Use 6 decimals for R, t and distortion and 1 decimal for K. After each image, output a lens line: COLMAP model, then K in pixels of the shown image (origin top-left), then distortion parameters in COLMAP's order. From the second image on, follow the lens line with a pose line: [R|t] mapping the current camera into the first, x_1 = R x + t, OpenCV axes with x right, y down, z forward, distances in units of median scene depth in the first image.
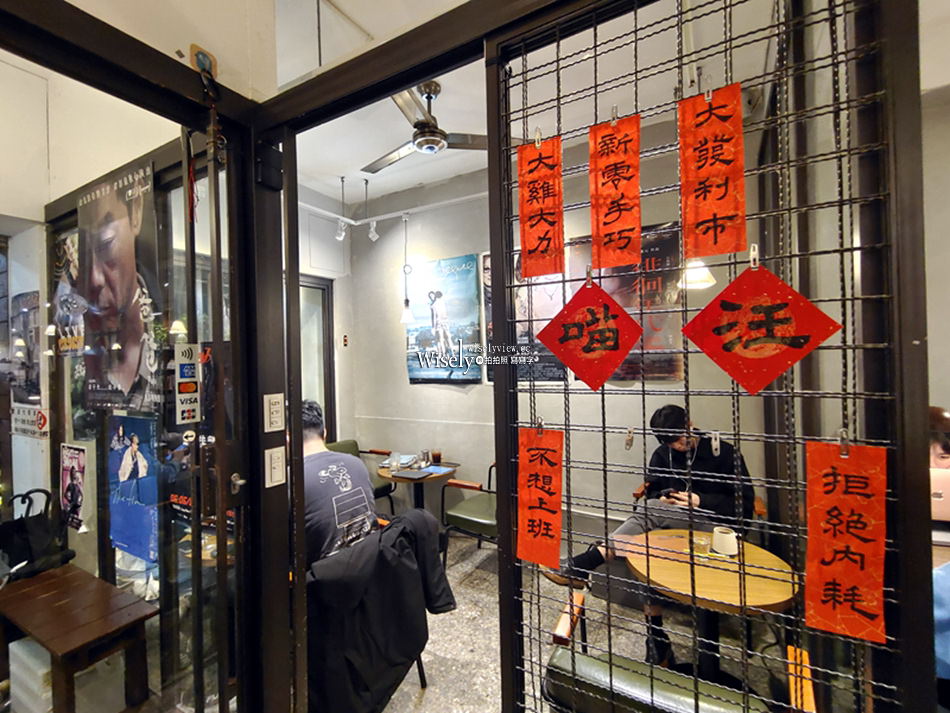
lens RADIAL K [[436.9, 0, 475.5], [0, 436.9, 356.6], [0, 0, 1]] dist [0.011913, -0.000569]
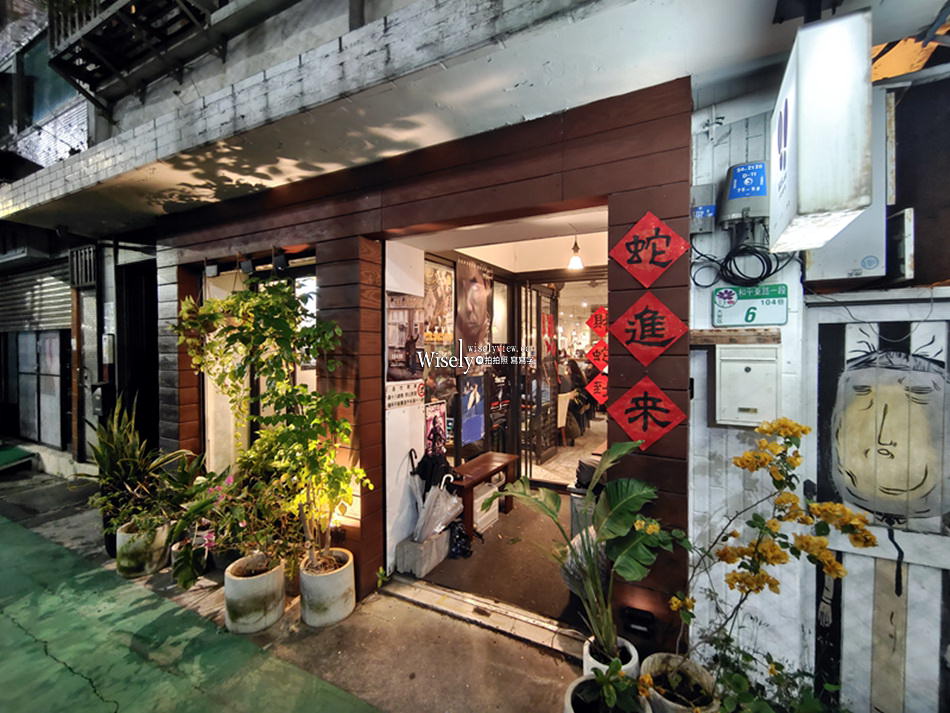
lens RADIAL K [[436.9, 0, 470.3], [0, 436.9, 352.8], [0, 0, 1]] dist [0.011913, -0.000569]
pose [[-0.015471, 0.014041, 0.999782, -2.484106], [-0.000893, 0.999901, -0.014057, 0.048565], [-0.999880, -0.001110, -0.015457, 0.909812]]
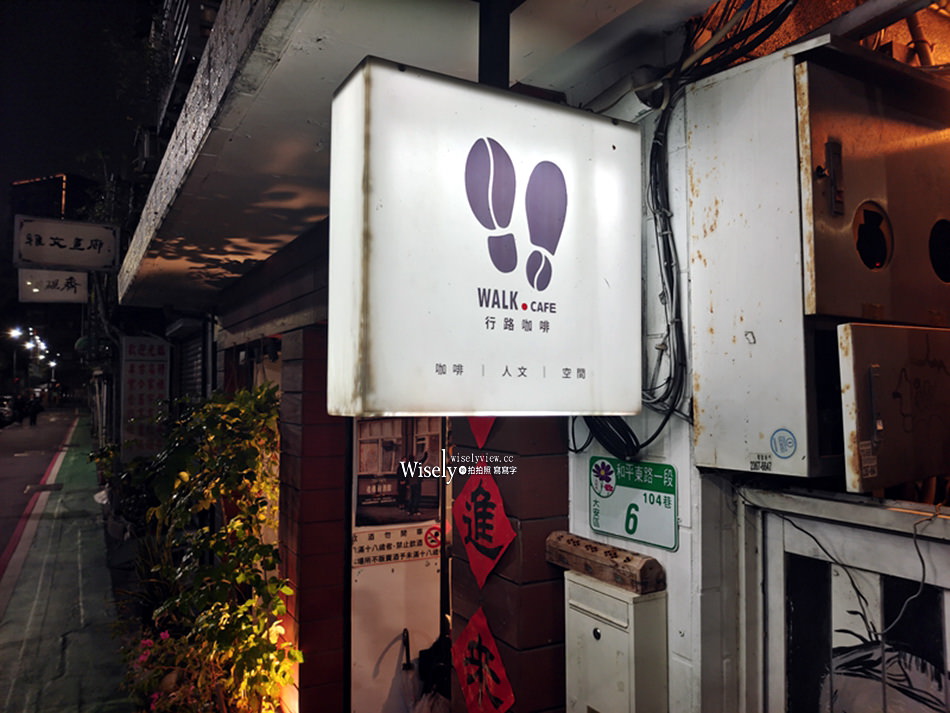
lens RADIAL K [[713.7, 0, 477.5], [0, 713.7, 360.8], [0, 0, 1]] dist [-0.013460, -0.009815]
pose [[0.513545, 0.067613, 0.855395, -2.324006], [-0.020898, 0.997580, -0.066306, -0.129374], [-0.857808, 0.016176, 0.513715, 0.172030]]
